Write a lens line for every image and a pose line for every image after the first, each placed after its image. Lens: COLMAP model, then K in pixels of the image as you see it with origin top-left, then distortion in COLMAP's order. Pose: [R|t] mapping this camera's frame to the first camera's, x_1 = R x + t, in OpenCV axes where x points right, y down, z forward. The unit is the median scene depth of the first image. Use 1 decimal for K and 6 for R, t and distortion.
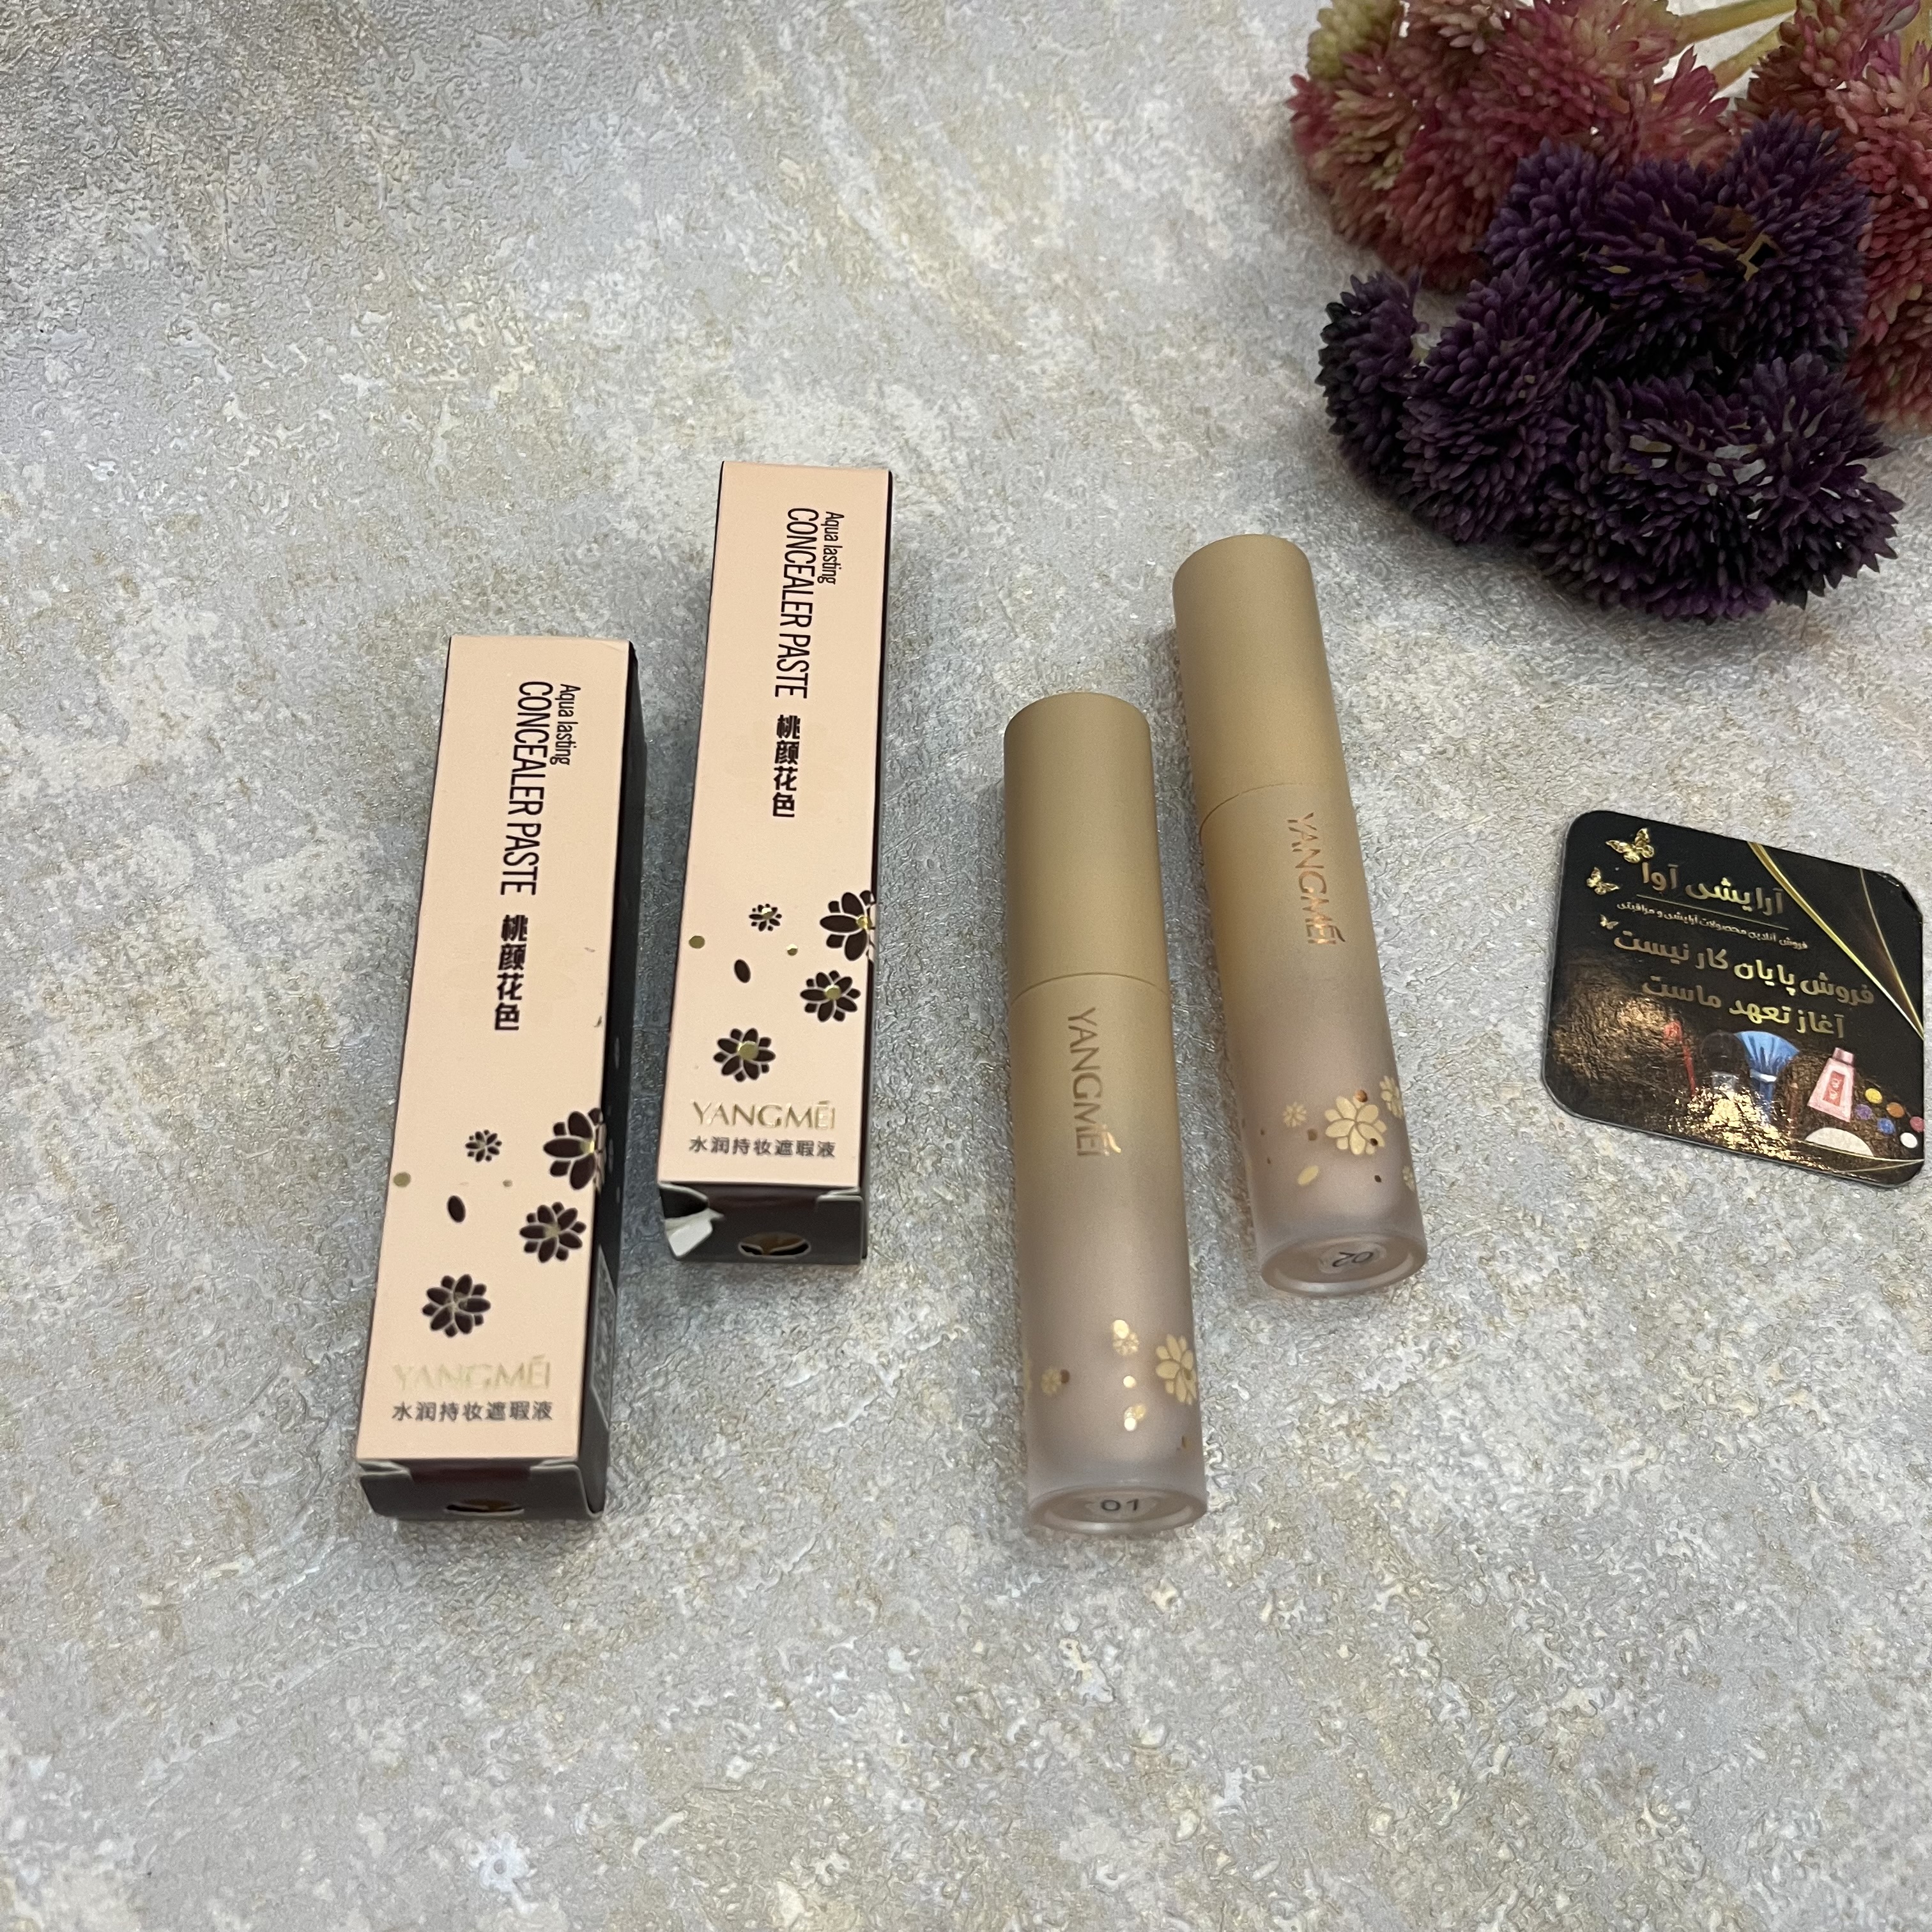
lens RADIAL K [[2047.6, 0, 963.9], [0, 2047.6, 968.2], [0, 0, 1]] dist [-0.013571, 0.000000]
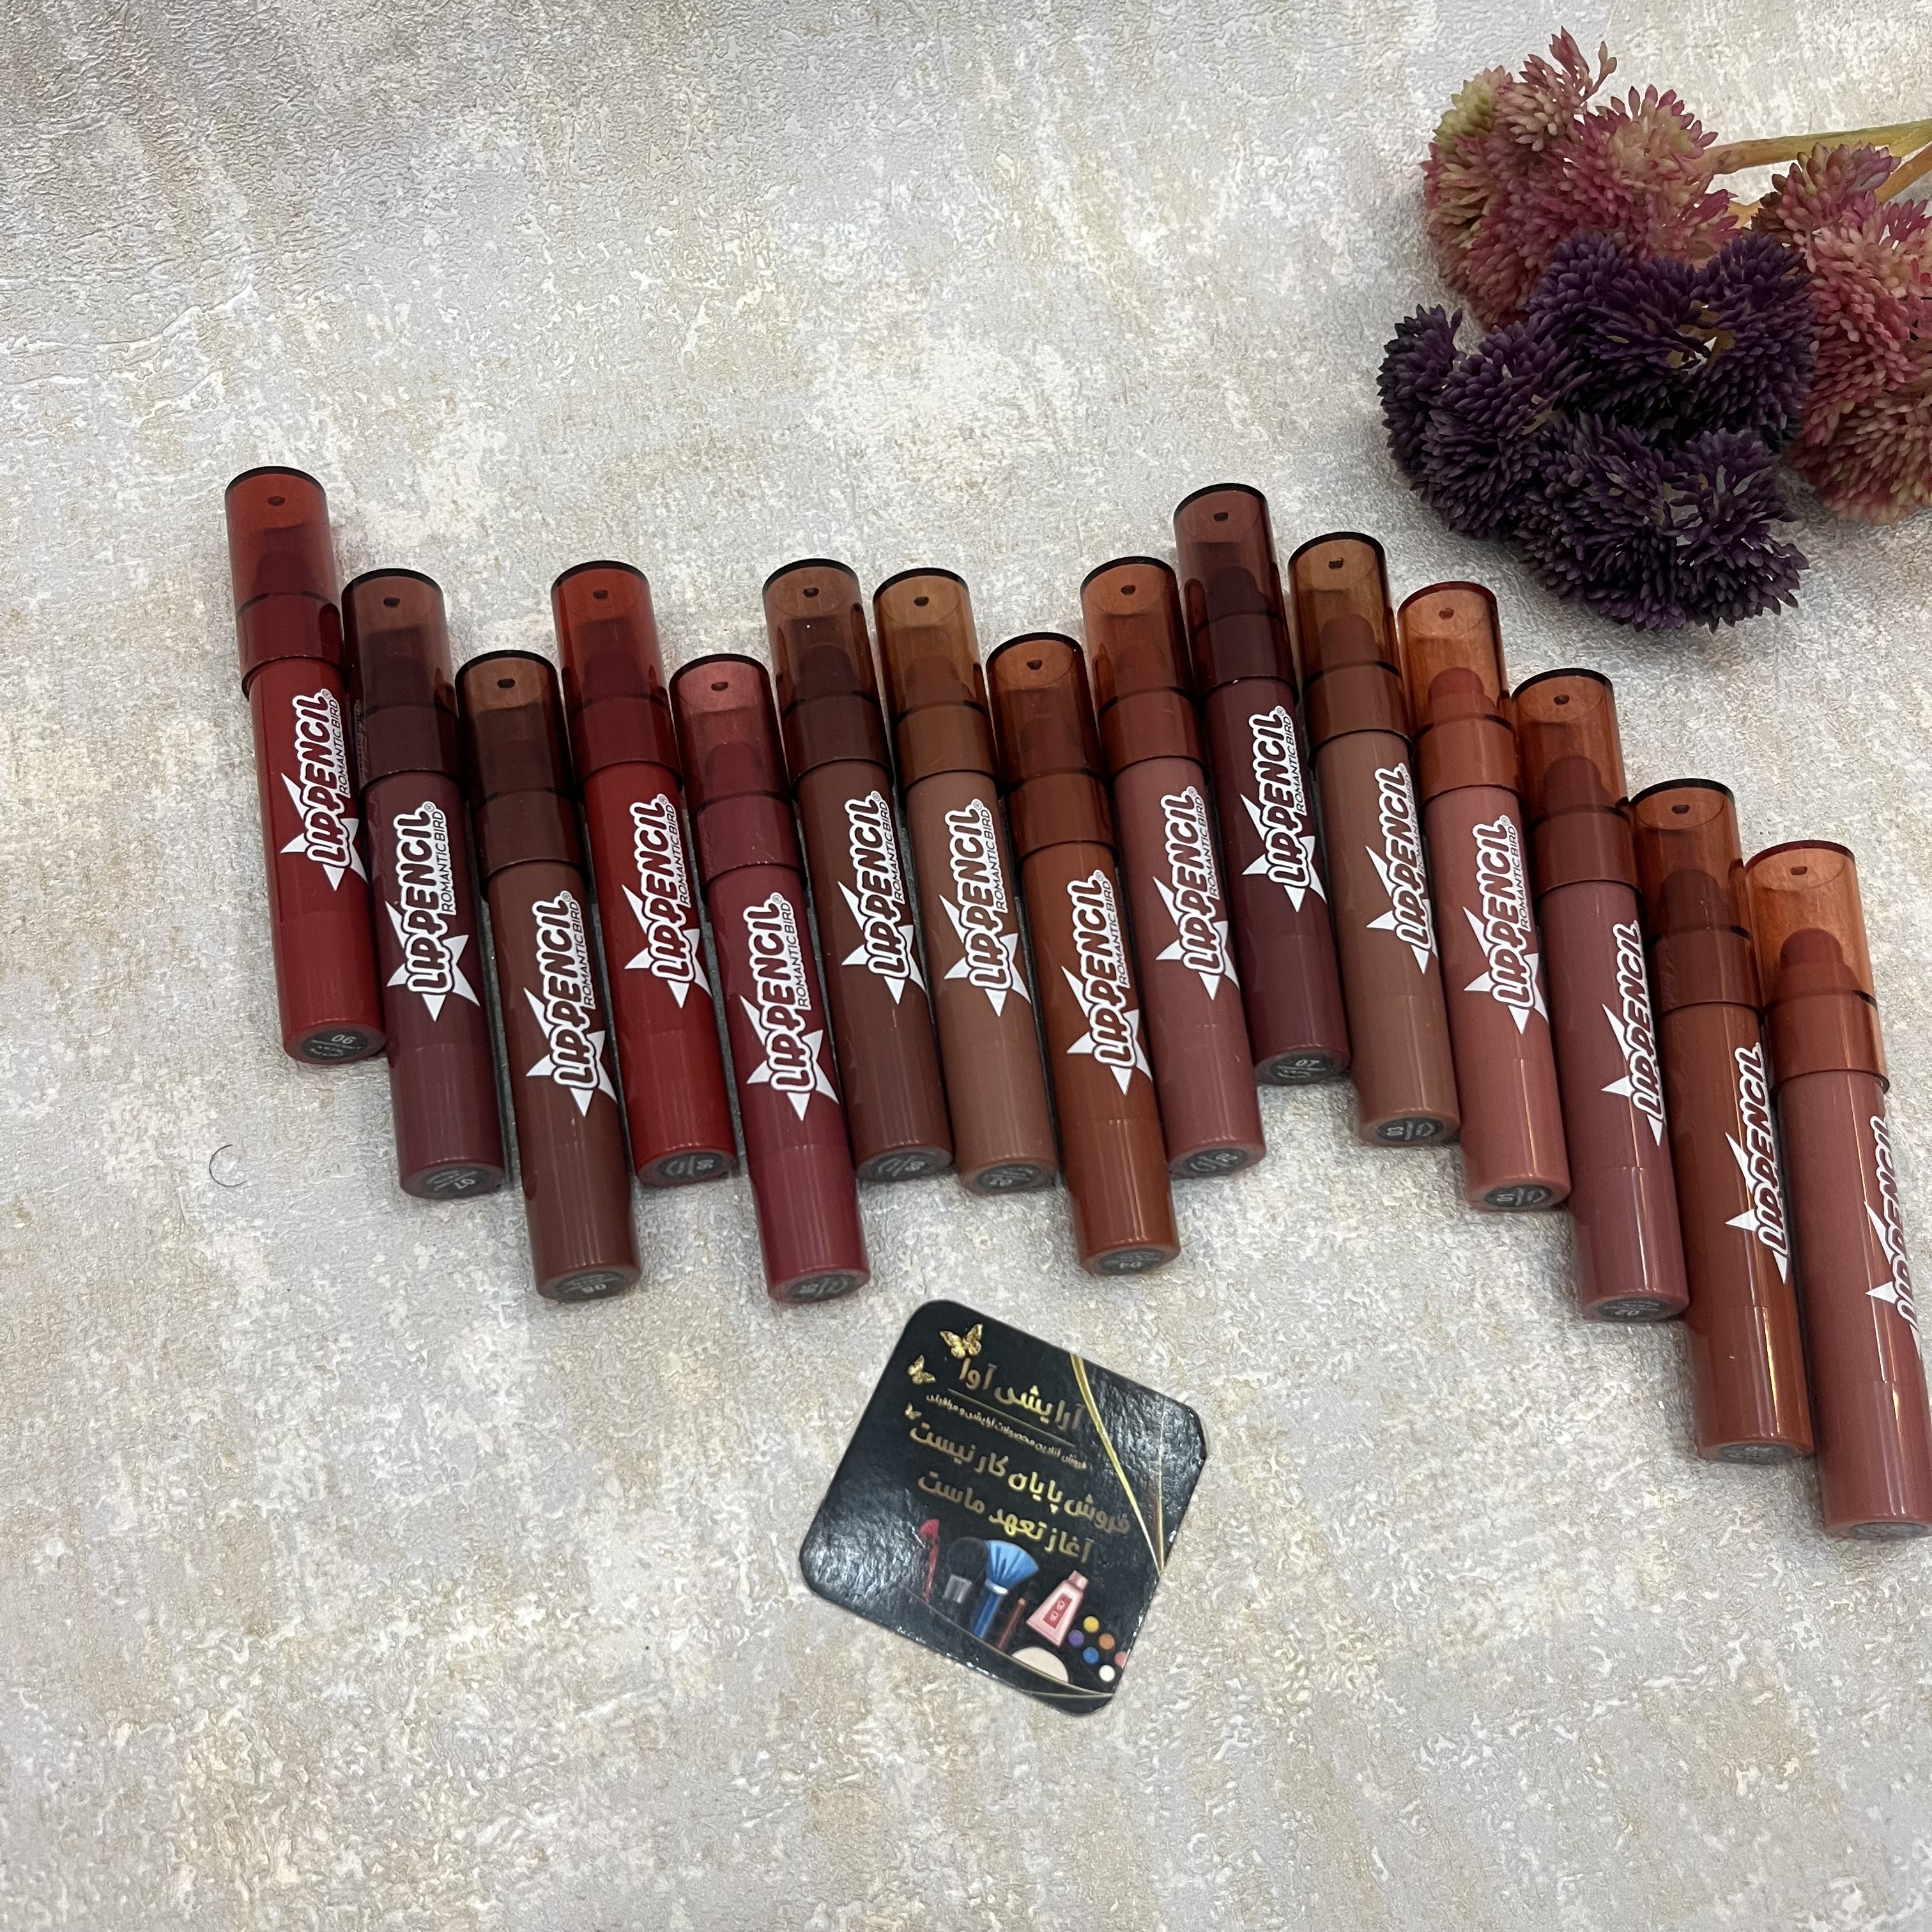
lens RADIAL K [[2047.6, 0, 956.3], [0, 2047.6, 979.4], [0, 0, 1]] dist [-0.013571, 0.000000]
pose [[0.967005, 0.206284, -0.149493, 0.241814], [-0.198486, 0.977913, 0.065493, 0.039117], [0.159701, -0.033659, 0.986591, -0.371911]]
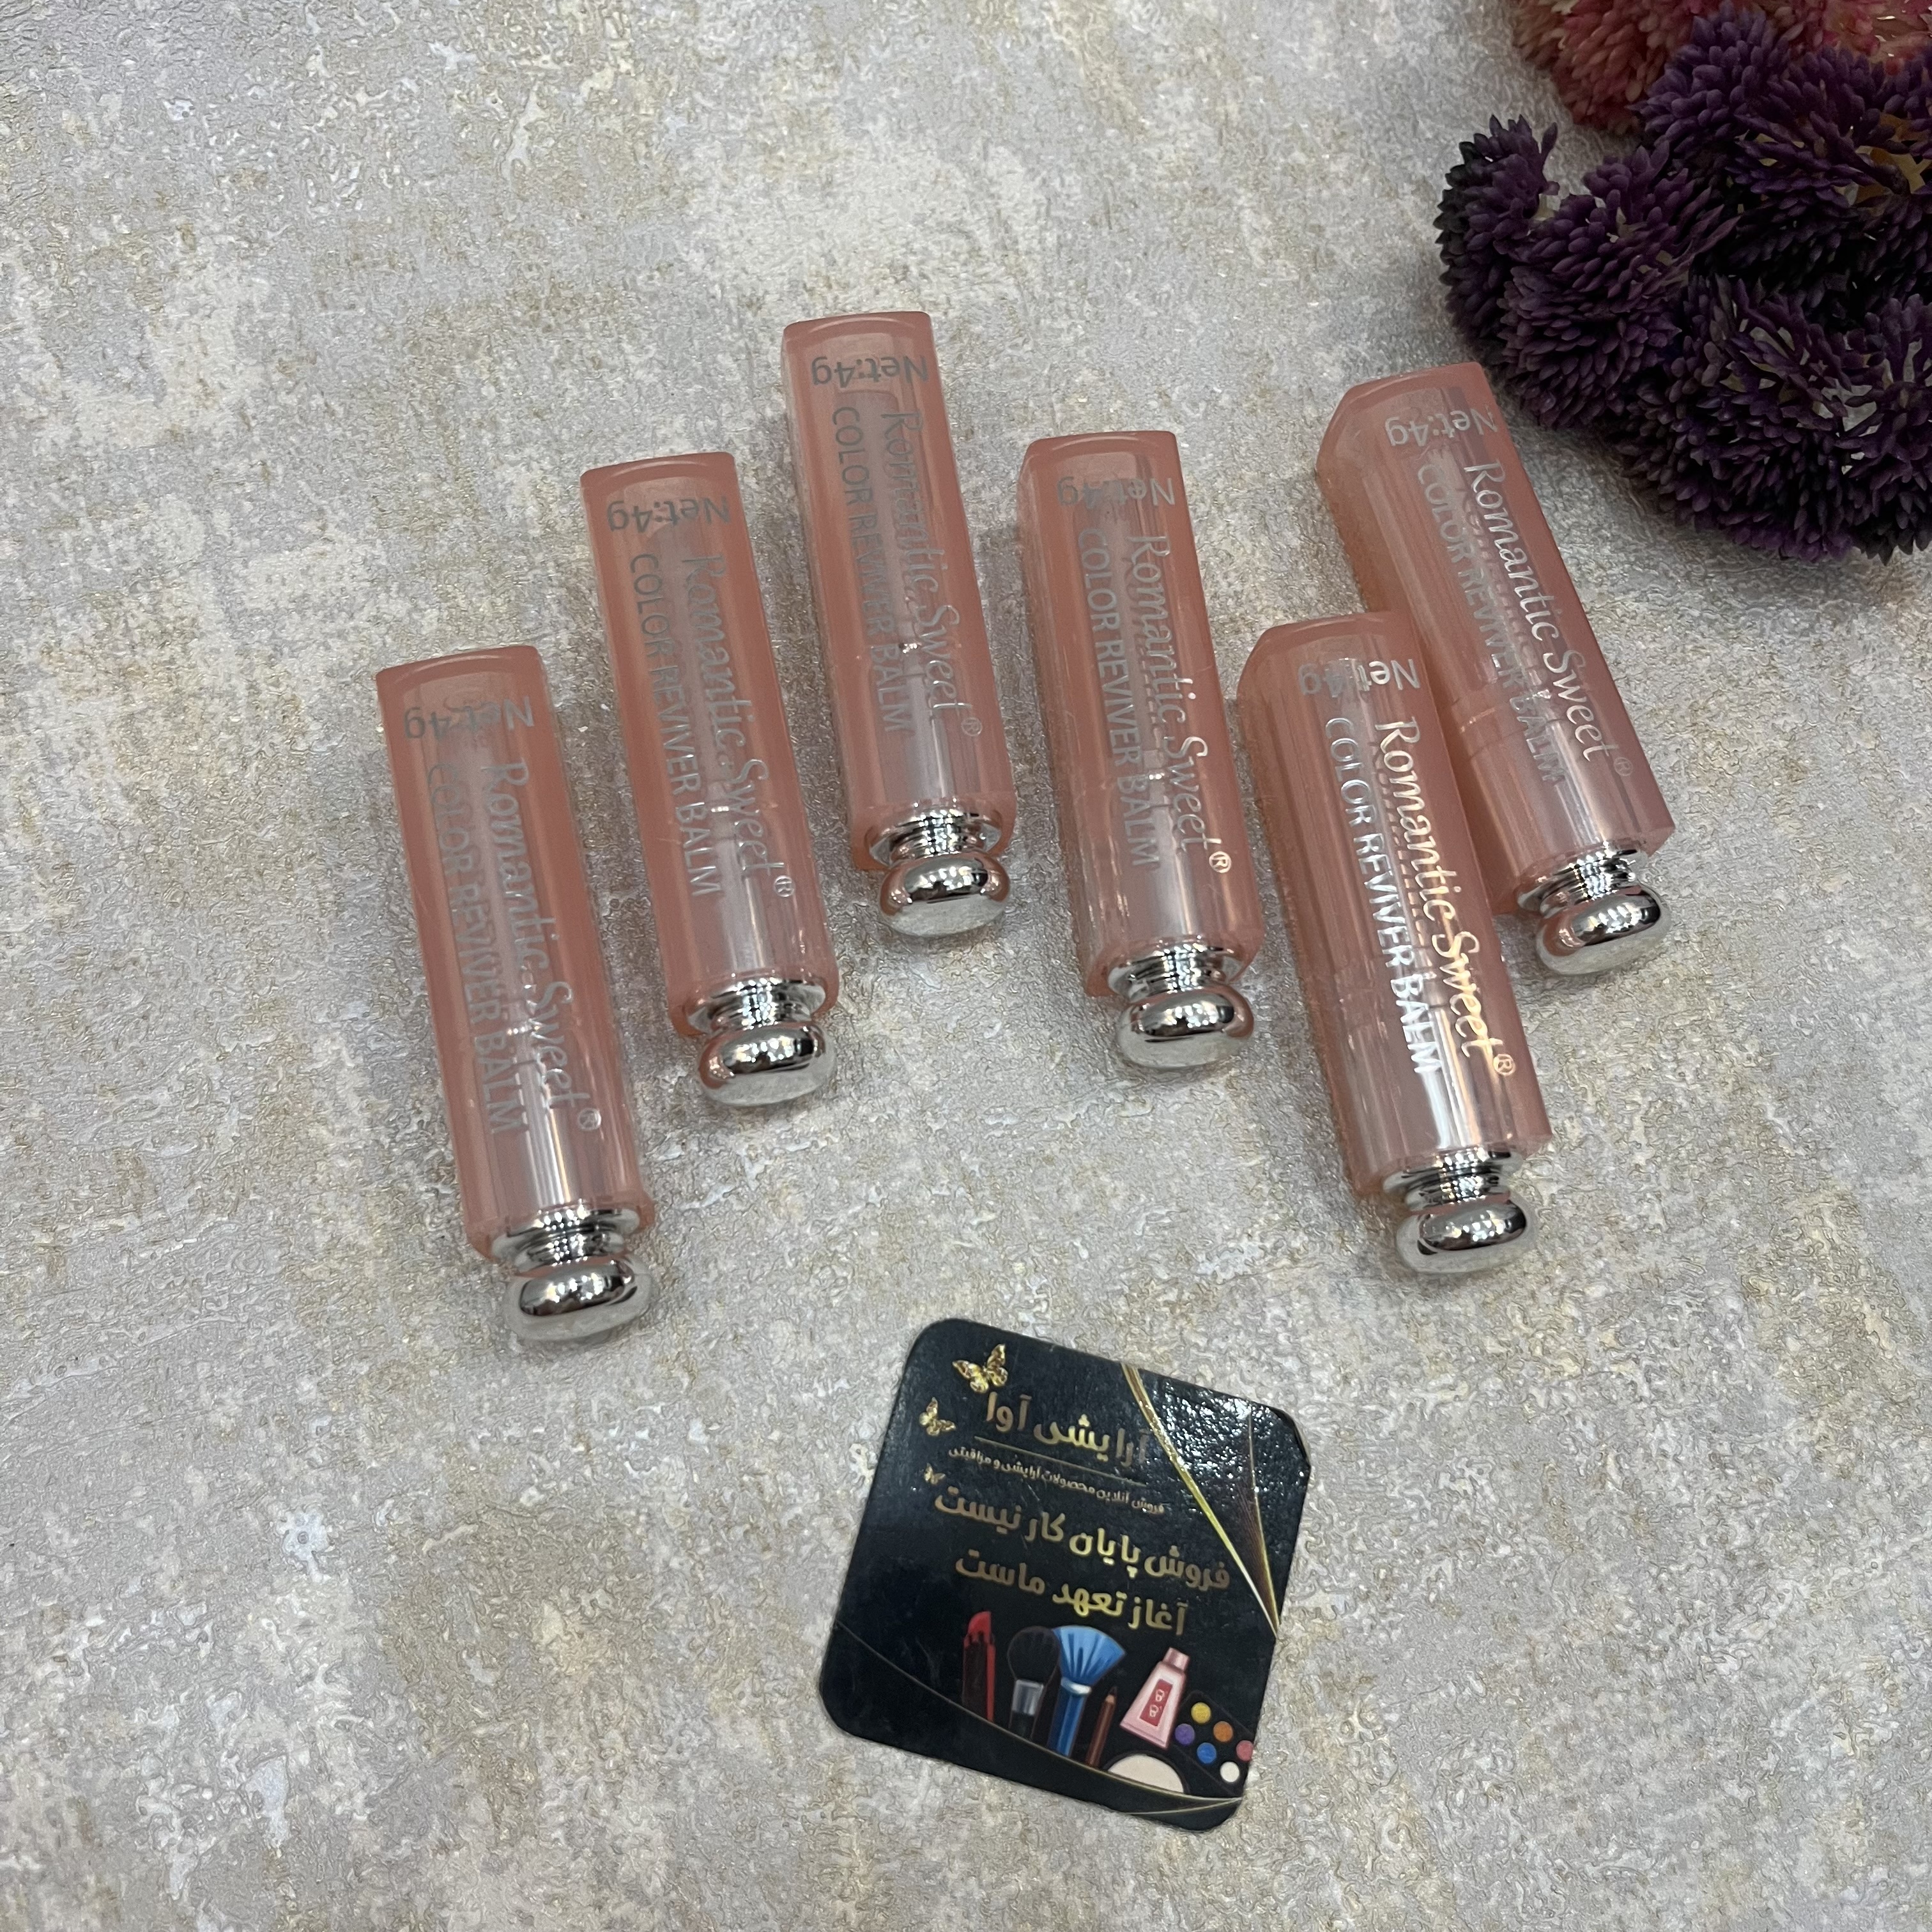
lens RADIAL K [[2047.6, 0, 970.7], [0, 2047.6, 977.5], [0, 0, 1]] dist [-0.013571, 0.000000]
pose [[0.978031, 0.197089, -0.067906, 0.122597], [-0.182504, 0.966968, 0.177947, -0.100909], [0.100734, -0.161645, 0.981694, -0.002416]]
